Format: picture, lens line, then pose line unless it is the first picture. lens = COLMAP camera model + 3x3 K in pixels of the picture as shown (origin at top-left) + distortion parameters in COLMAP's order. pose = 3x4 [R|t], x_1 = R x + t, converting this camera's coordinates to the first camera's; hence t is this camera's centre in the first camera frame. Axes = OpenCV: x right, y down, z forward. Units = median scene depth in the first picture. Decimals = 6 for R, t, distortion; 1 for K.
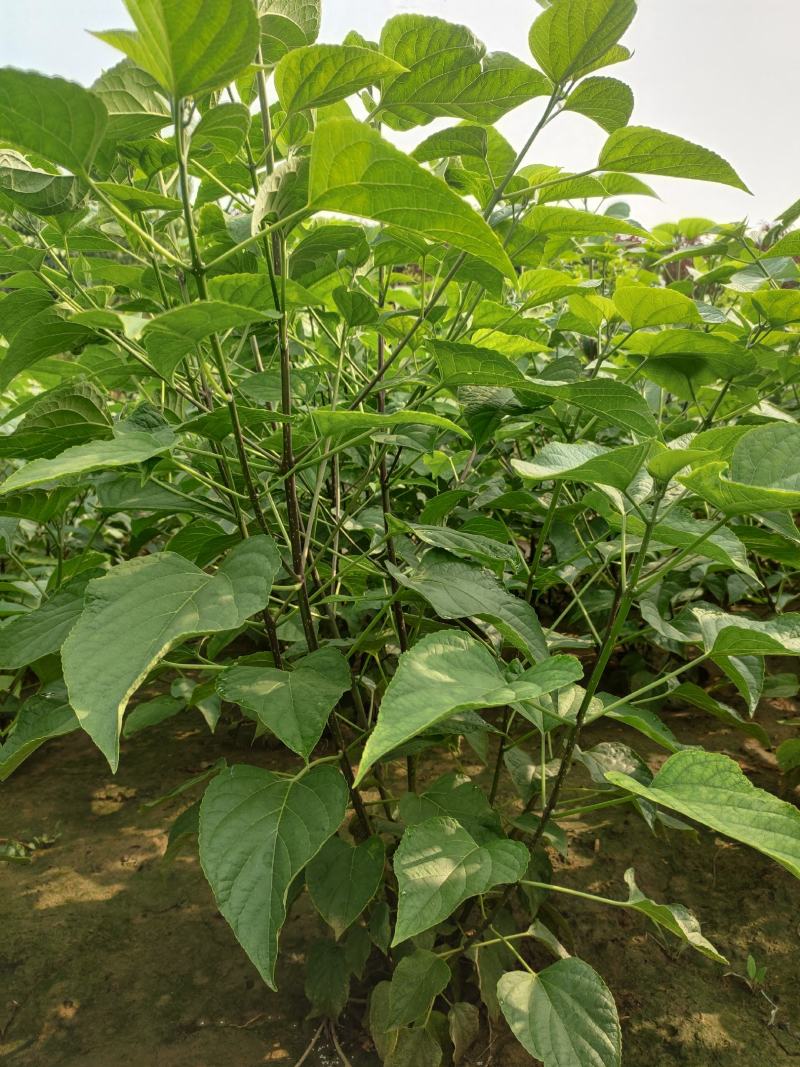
lens RADIAL K [[772.3, 0, 403.8], [0, 772.3, 532.7], [0, 0, 1]] dist [0.040081, -0.049556]
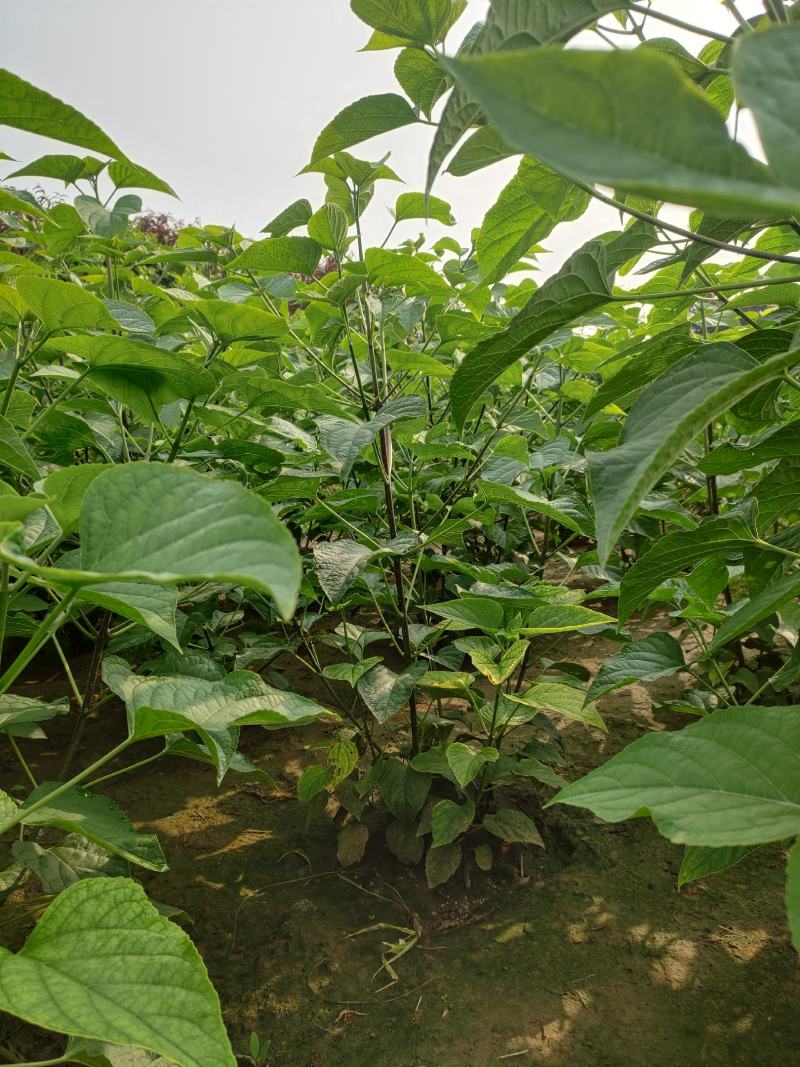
lens RADIAL K [[772.3, 0, 396.0], [0, 772.3, 531.4], [0, 0, 1]] dist [0.040081, -0.049556]
pose [[0.881598, -0.034773, 0.470719, 0.193662], [0.040409, 0.999181, -0.001870, -0.034313], [-0.470268, 0.020670, 0.882281, 0.113074]]
